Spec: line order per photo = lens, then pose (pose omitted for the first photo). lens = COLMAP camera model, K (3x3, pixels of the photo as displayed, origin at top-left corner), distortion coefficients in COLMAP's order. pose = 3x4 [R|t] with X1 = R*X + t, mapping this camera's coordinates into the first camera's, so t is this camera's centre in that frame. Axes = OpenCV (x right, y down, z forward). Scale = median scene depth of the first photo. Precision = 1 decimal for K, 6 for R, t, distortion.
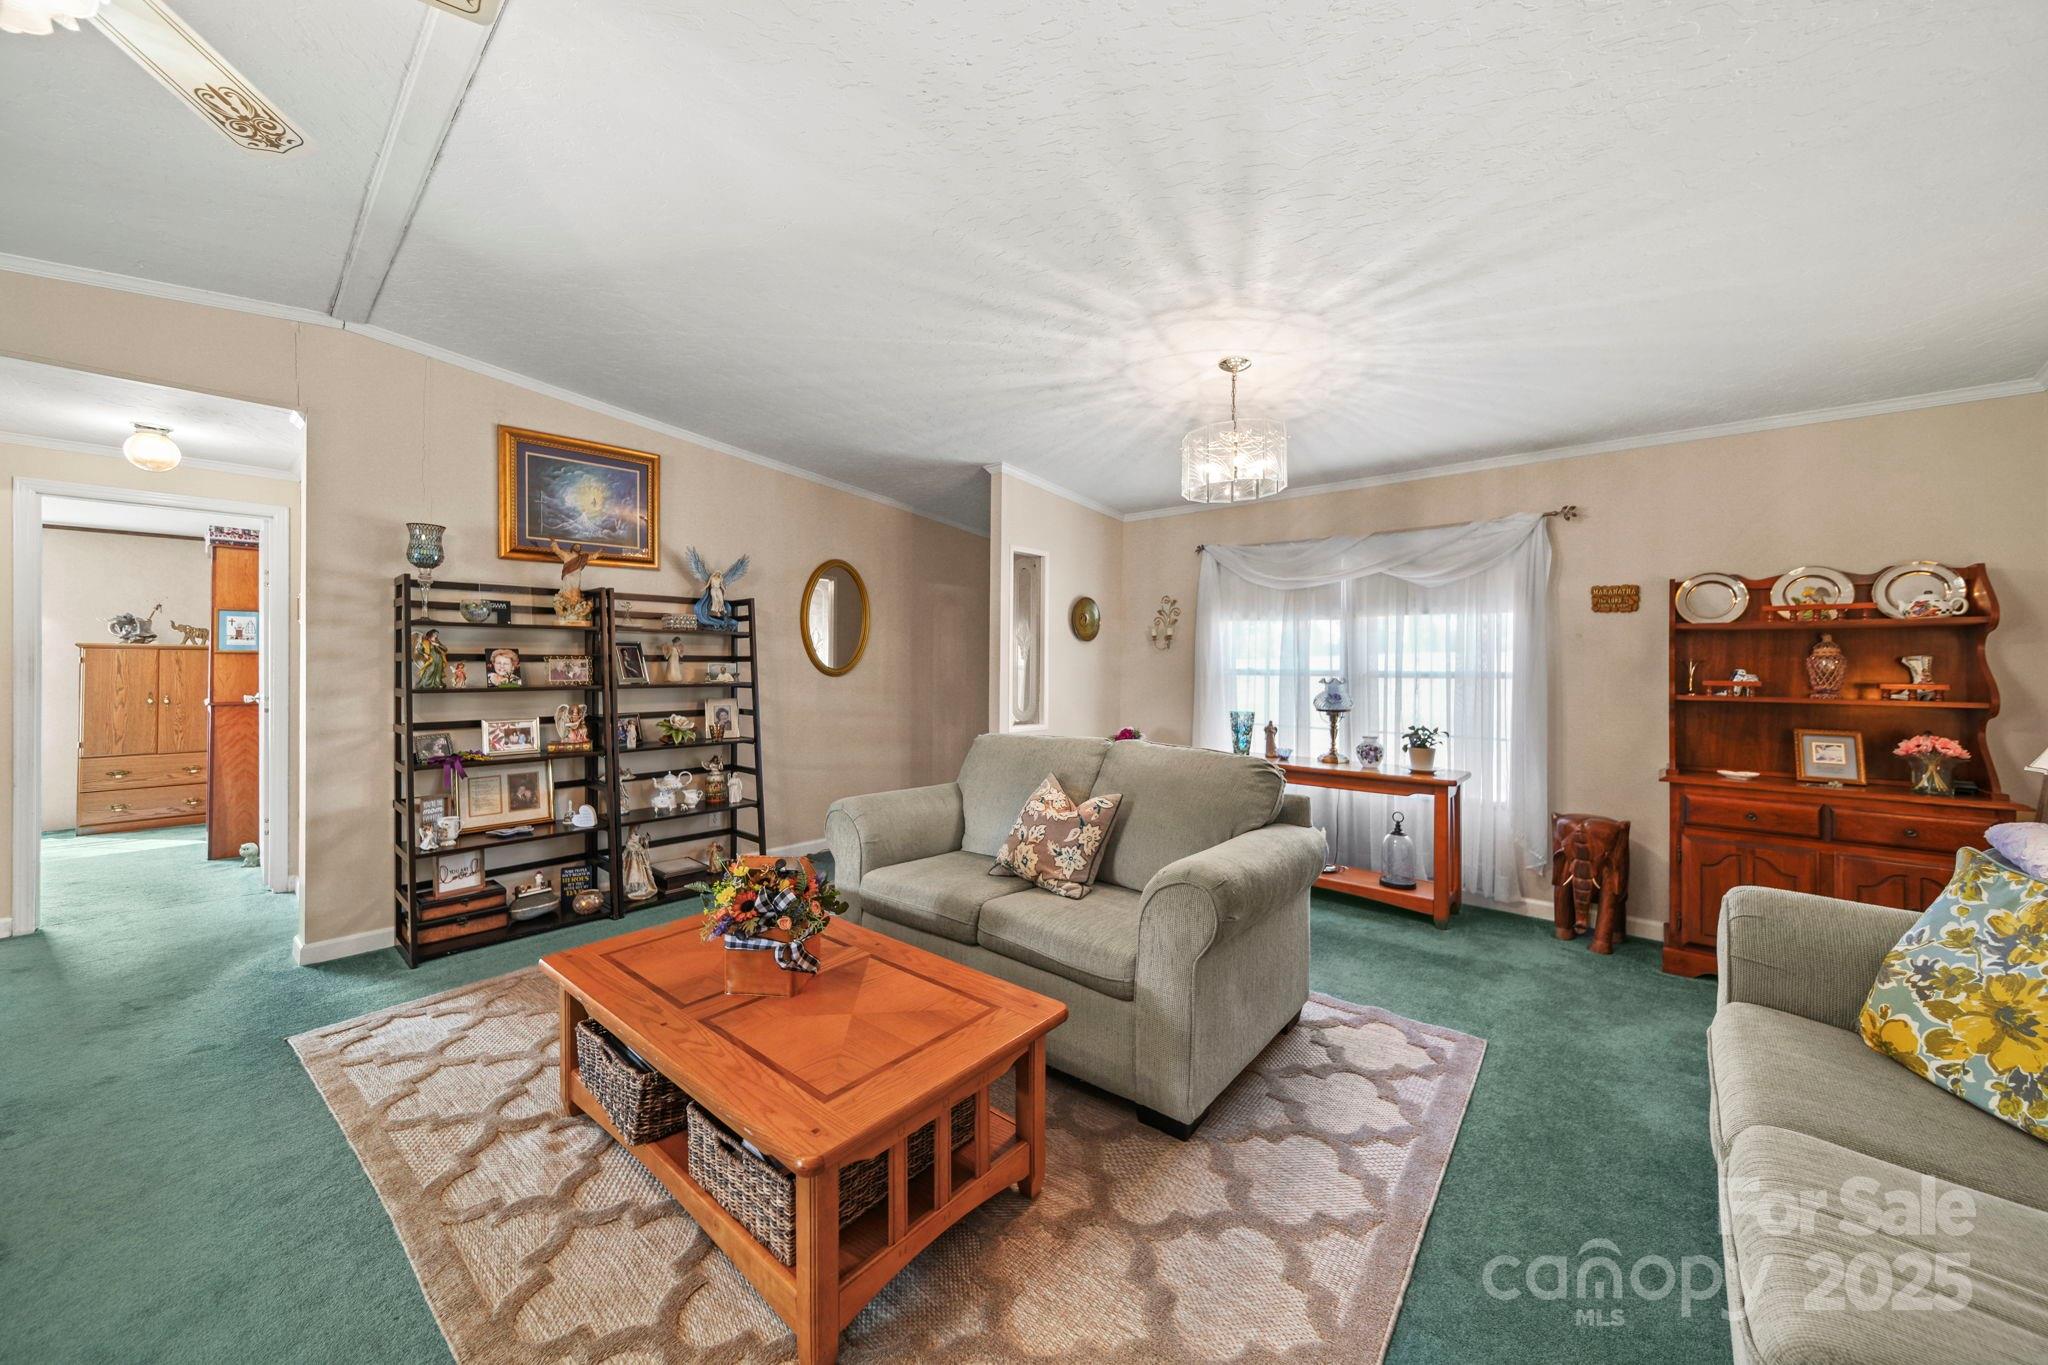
lens RADIAL K [[744.9, 0, 1028.5], [0, 744.9, 663.2], [0, 0, 1]] dist [0.000173, -0.000932]
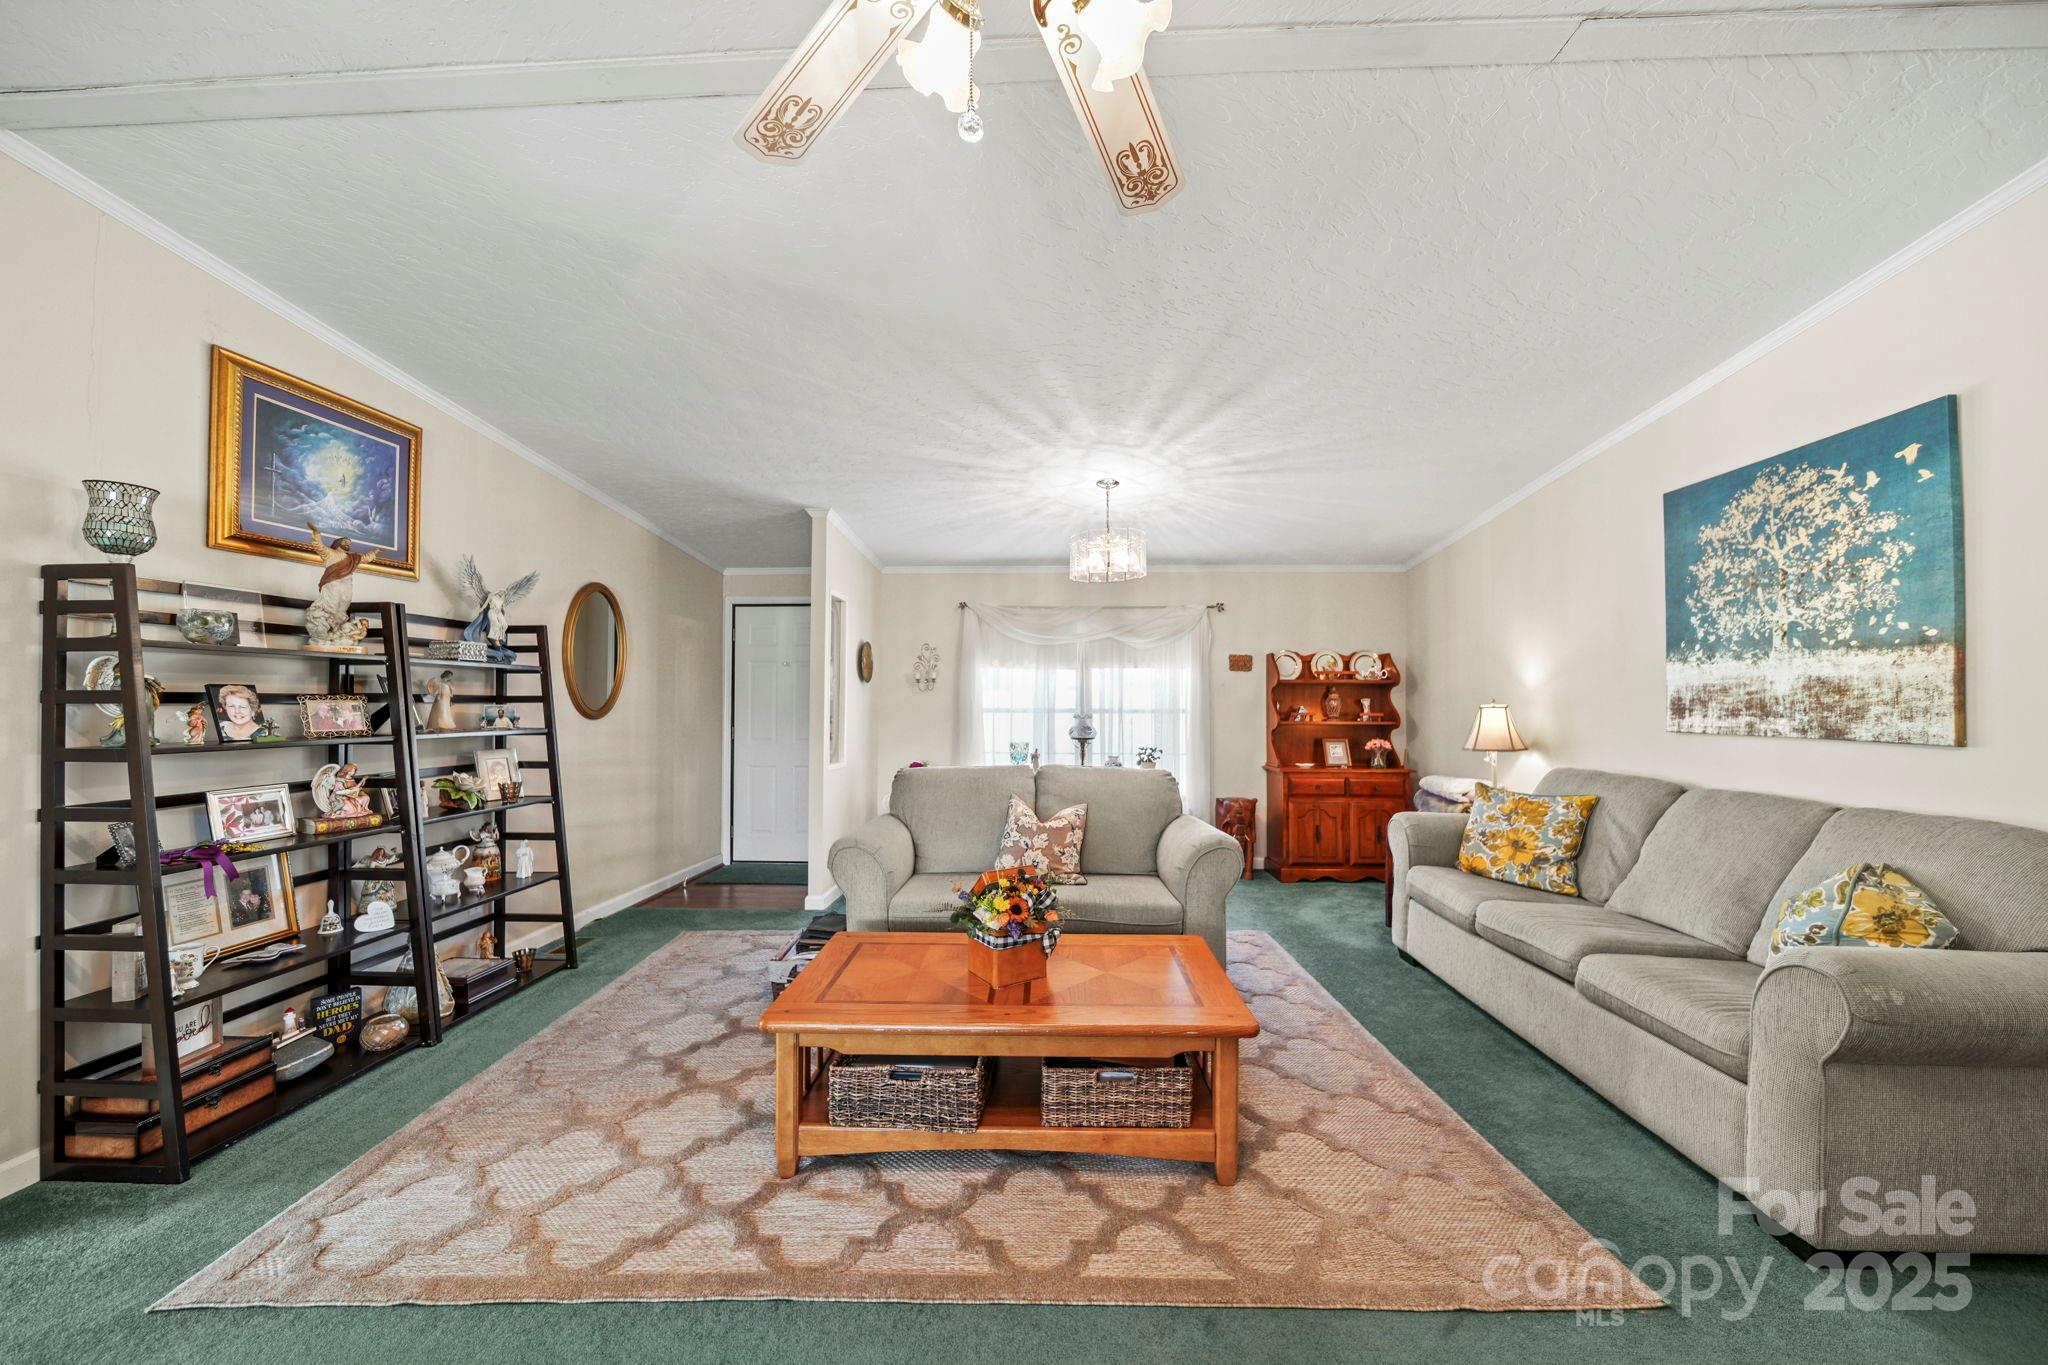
lens RADIAL K [[744.9, 0, 1033.9], [0, 744.9, 697.8], [0, 0, 1]] dist [0.000173, -0.000932]
pose [[0.773007, 0.001752, 0.634395, -0.559250], [0.001229, 0.999990, -0.004259, -0.003677], [-0.634396, 0.004072, 0.772997, 0.030639]]
